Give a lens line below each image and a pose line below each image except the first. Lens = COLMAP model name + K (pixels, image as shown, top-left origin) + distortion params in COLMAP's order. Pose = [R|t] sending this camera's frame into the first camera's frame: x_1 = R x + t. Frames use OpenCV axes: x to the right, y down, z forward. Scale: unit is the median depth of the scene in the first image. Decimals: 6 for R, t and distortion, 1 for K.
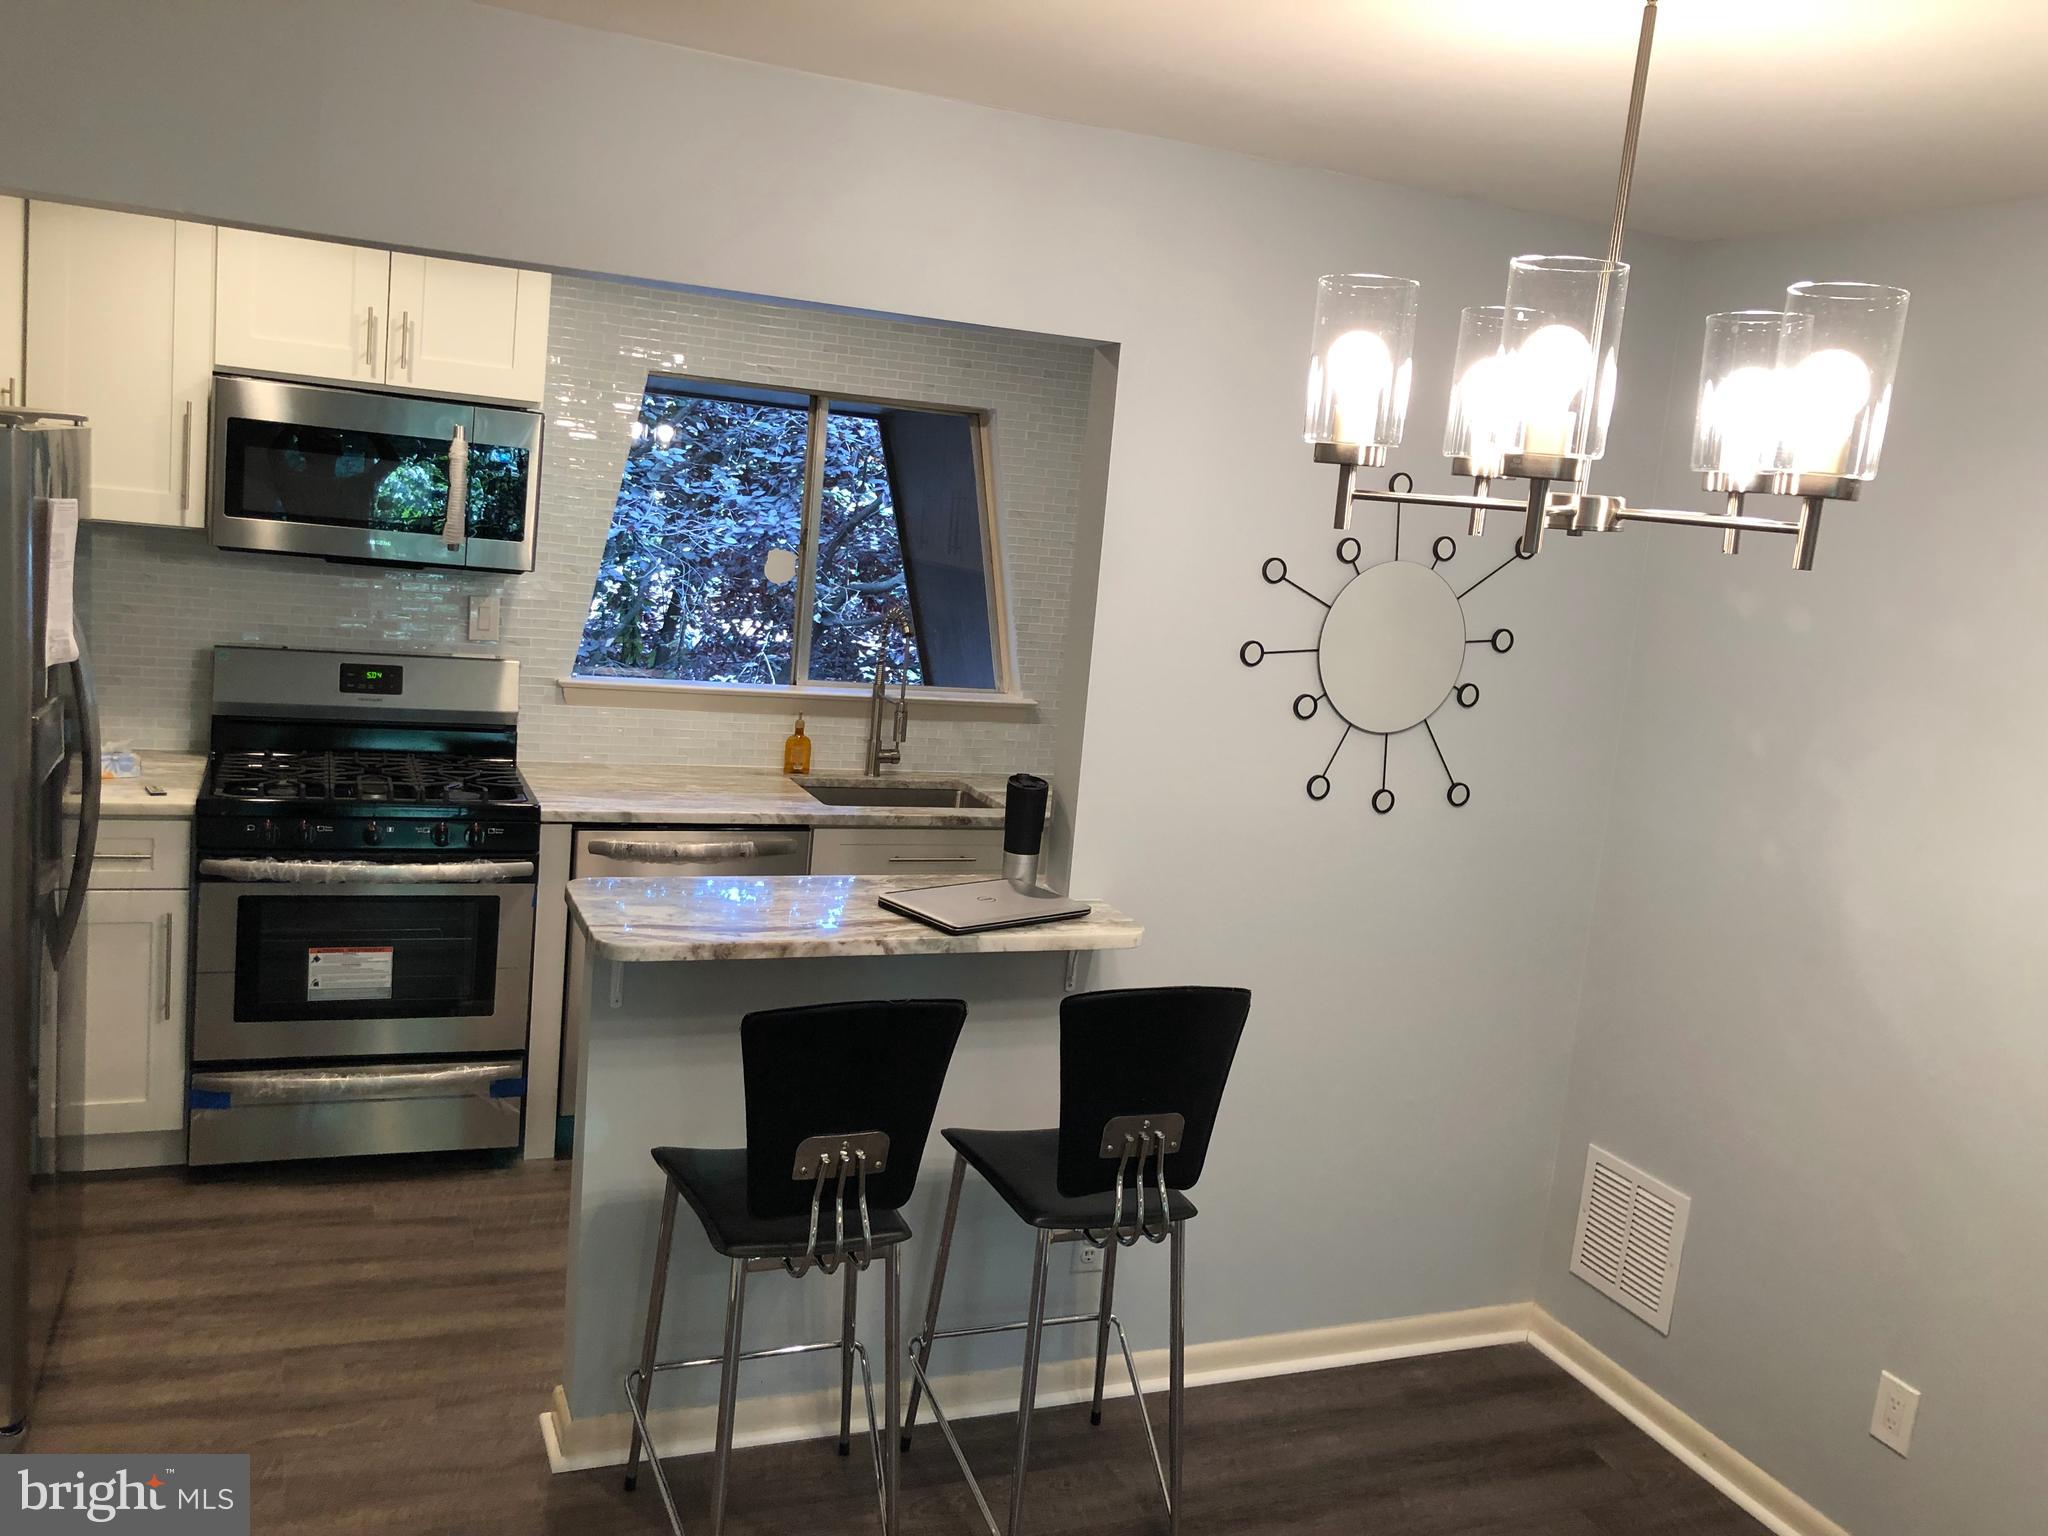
lens RADIAL K [[1703.6, 0, 1026.6], [0, 1703.6, 707.5], [0, 0, 1]] dist [0.031994, -0.010808]
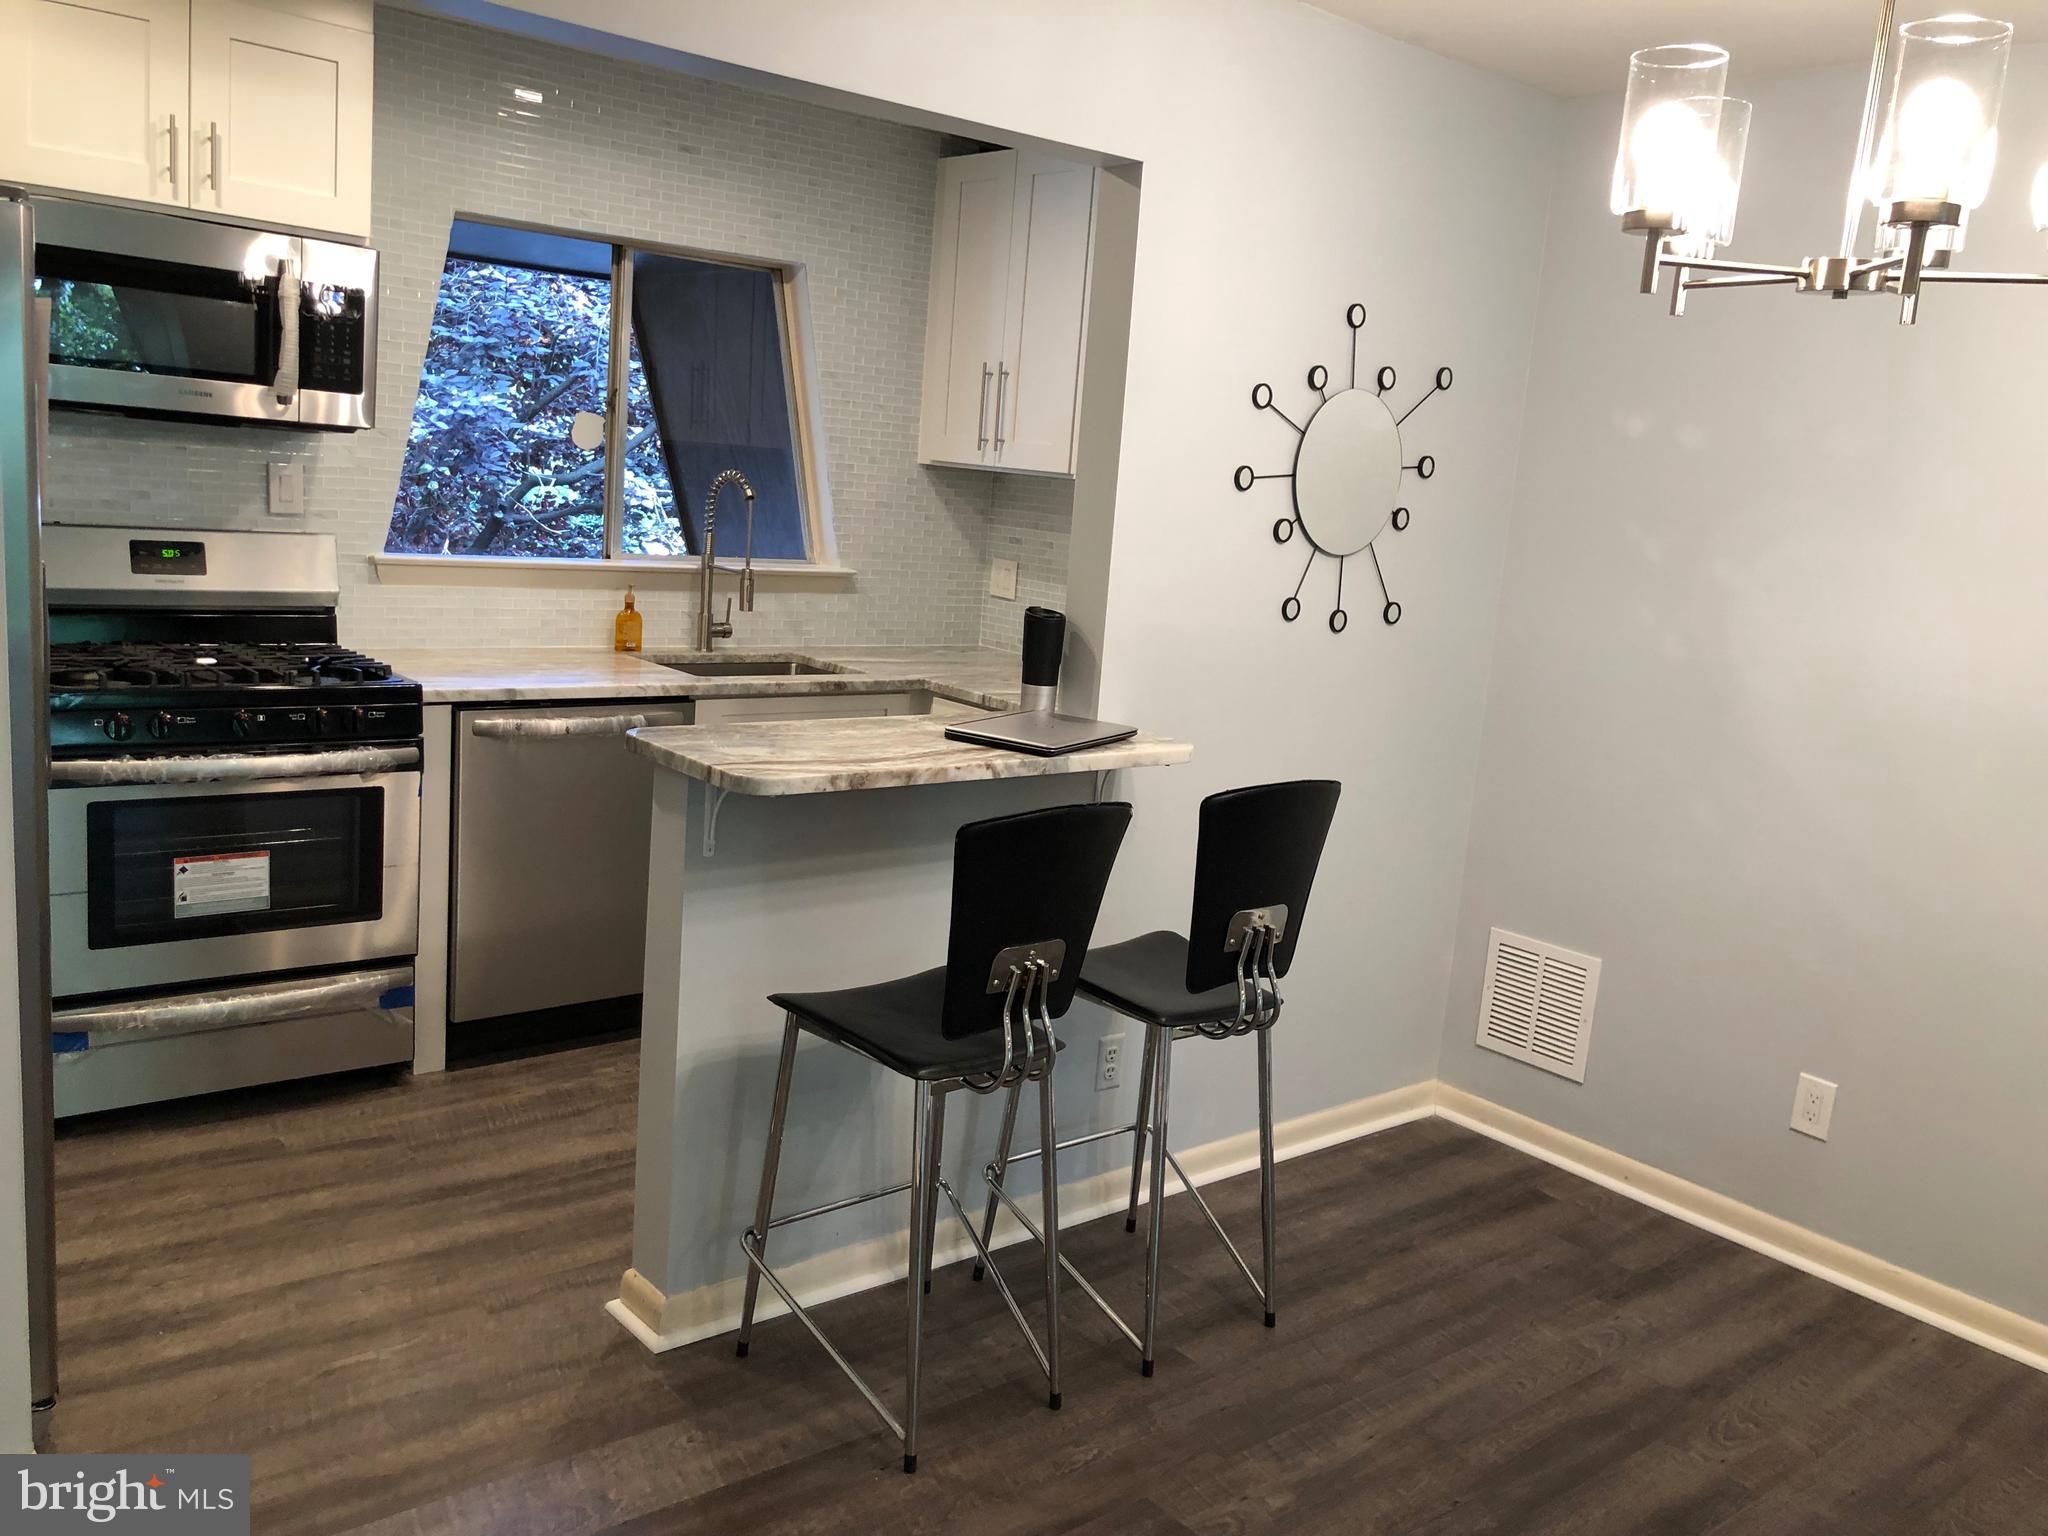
lens RADIAL K [[1712.2, 0, 1024.2], [0, 1712.2, 721.4], [0, 0, 1]] dist [0.030098, -0.007025]
pose [[0.954250, -0.063086, 0.292281, -0.284223], [0.047887, 0.997116, 0.058875, 0.044099], [-0.295152, -0.042185, 0.954519, 0.040676]]
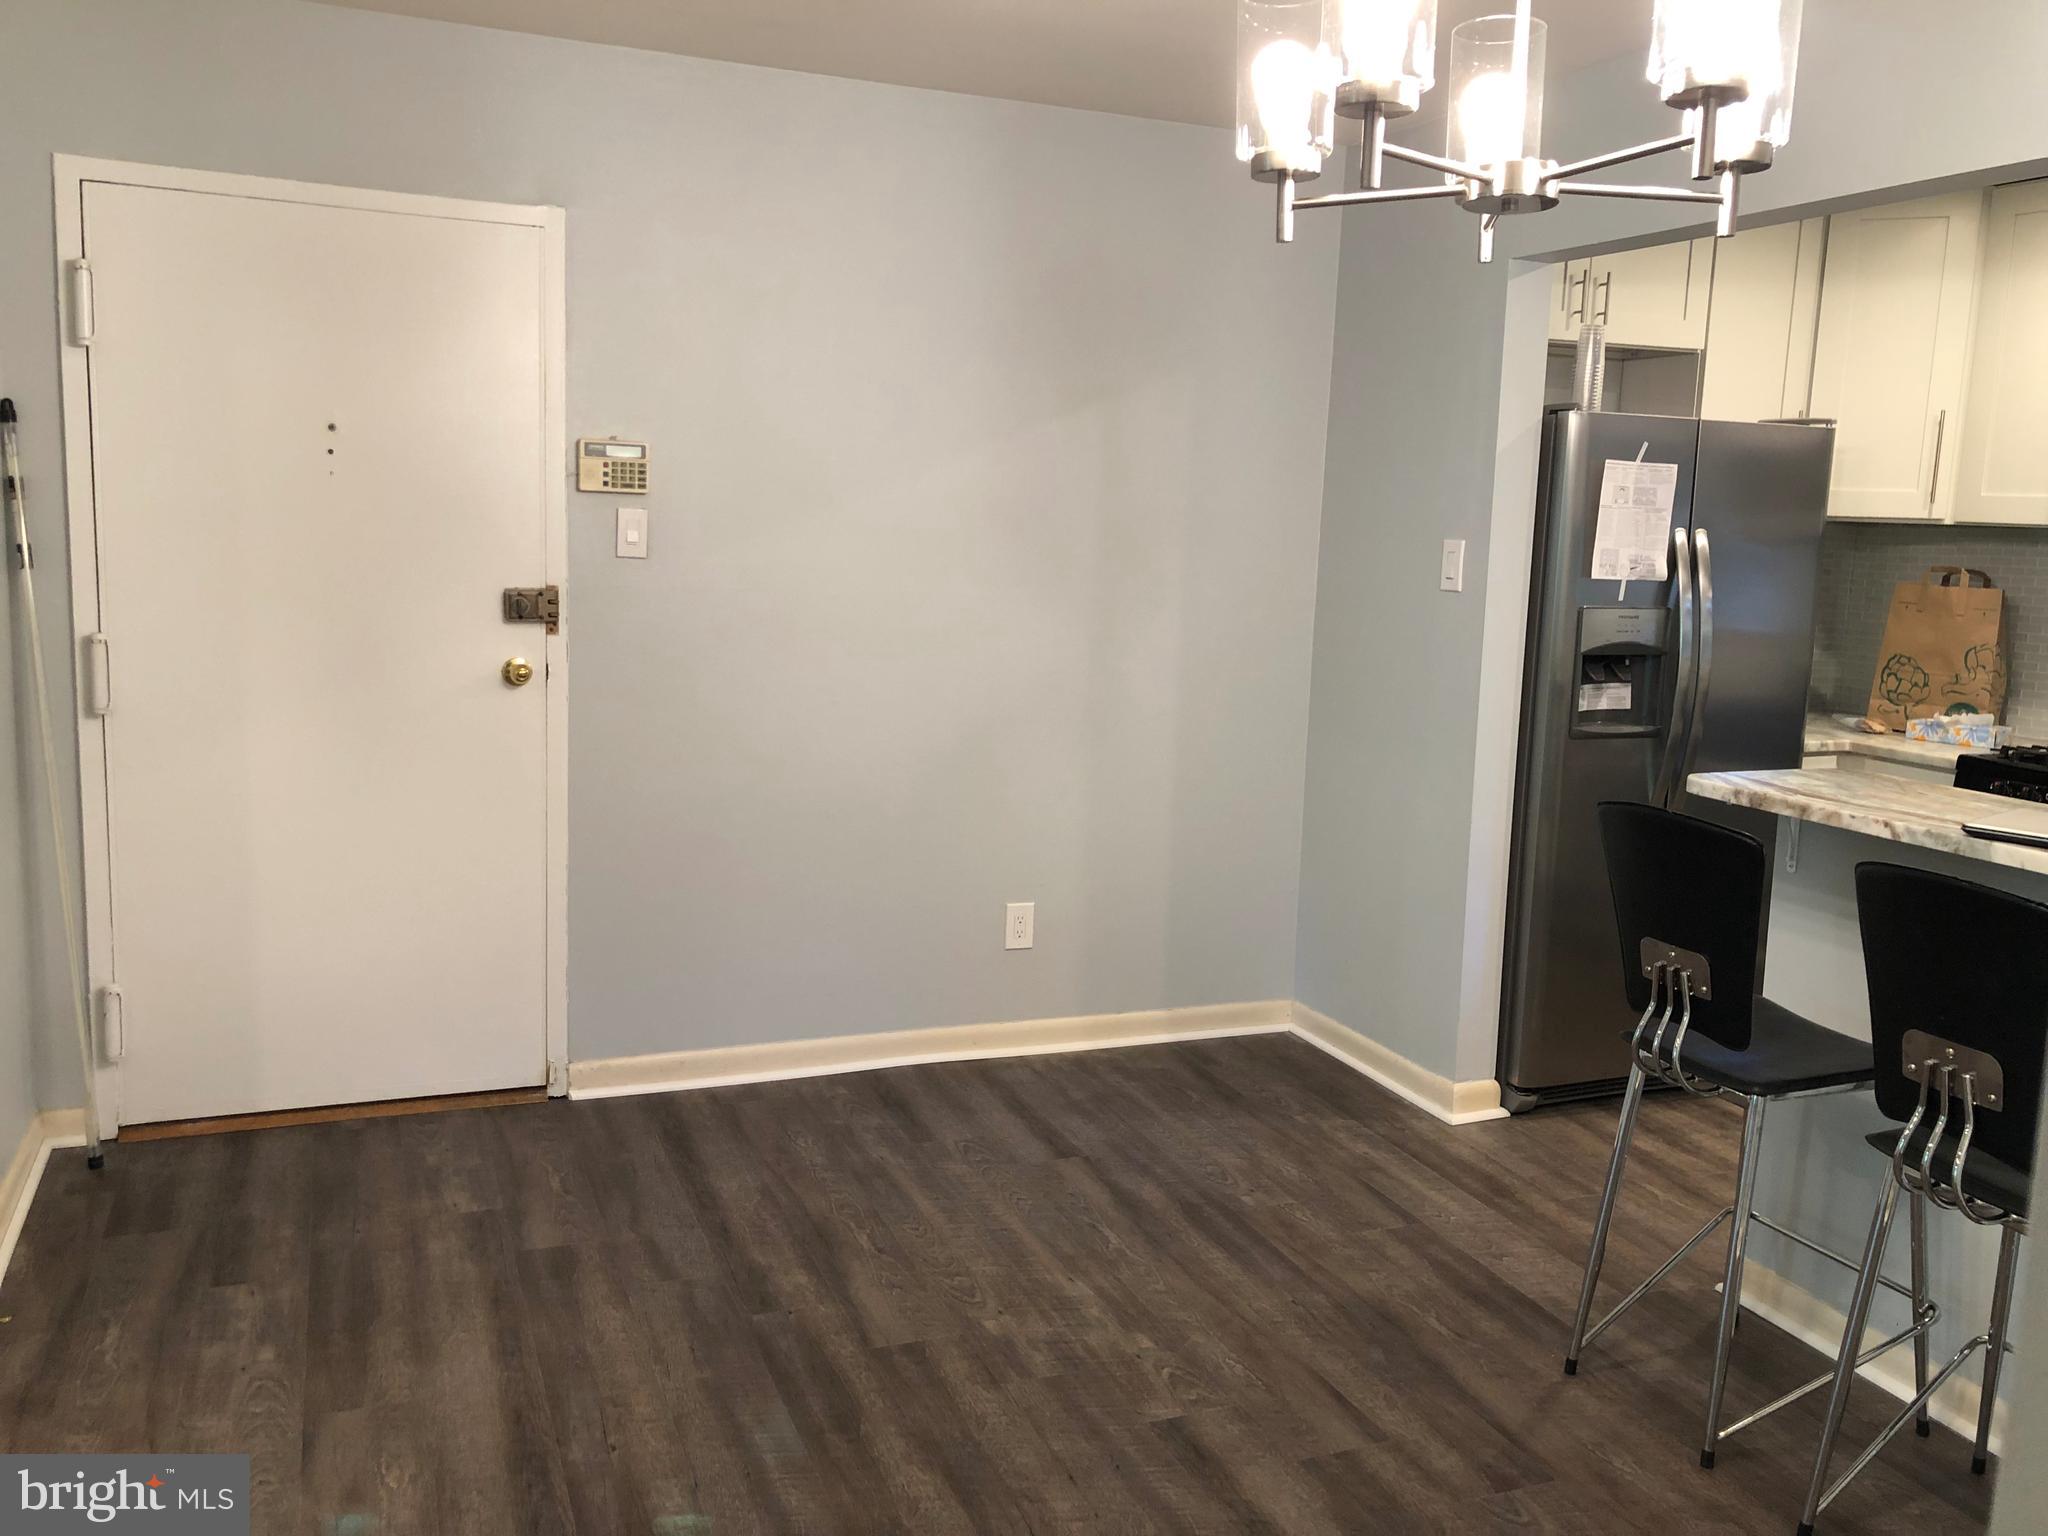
lens RADIAL K [[1684.7, 0, 1026.8], [0, 1684.7, 771.5], [0, 0, 1]] dist [0.021314, -0.008372]
pose [[-0.012004, 0.060187, -0.998115, 0.673181], [-0.170042, 0.983525, 0.061352, 0.106393], [0.985364, 0.170458, -0.001572, 0.428363]]
